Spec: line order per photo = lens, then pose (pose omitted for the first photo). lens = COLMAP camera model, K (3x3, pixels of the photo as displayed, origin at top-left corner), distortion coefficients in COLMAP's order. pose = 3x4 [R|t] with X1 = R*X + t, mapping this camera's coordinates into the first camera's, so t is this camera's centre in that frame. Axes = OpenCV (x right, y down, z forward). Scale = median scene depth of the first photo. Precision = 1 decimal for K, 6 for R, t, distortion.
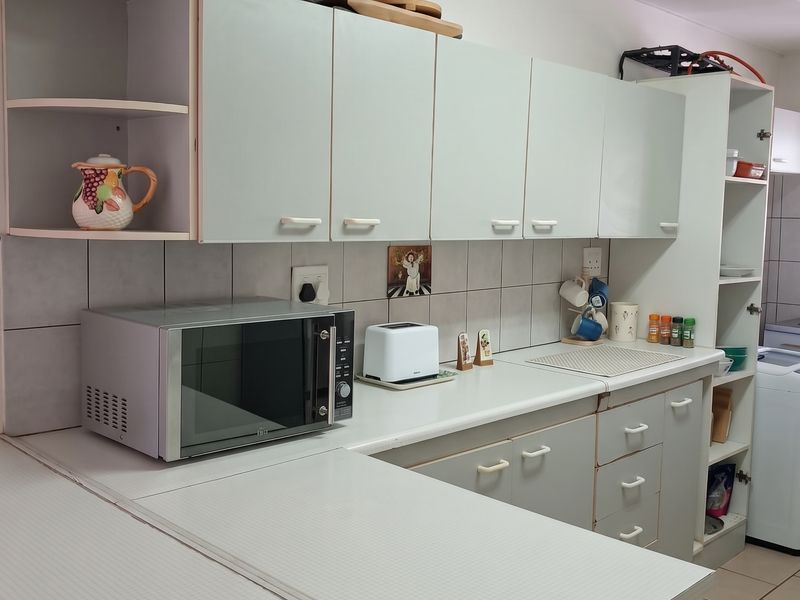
lens RADIAL K [[841.7, 0, 400.0], [0, 841.7, 300.0], [0, 0, 1]] dist [0.197920, -0.485031]
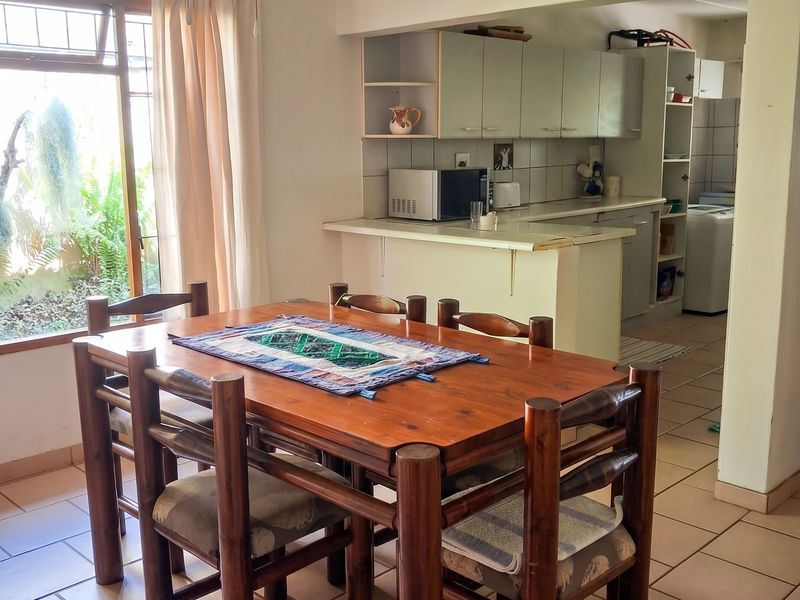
lens RADIAL K [[841.7, 0, 400.0], [0, 841.7, 300.0], [0, 0, 1]] dist [0.197920, -0.485031]
pose [[0.999464, -0.032735, 0.000690, -0.203307], [0.032594, 0.996720, 0.074076, 0.121705], [-0.003113, -0.074014, 0.997252, -0.850080]]
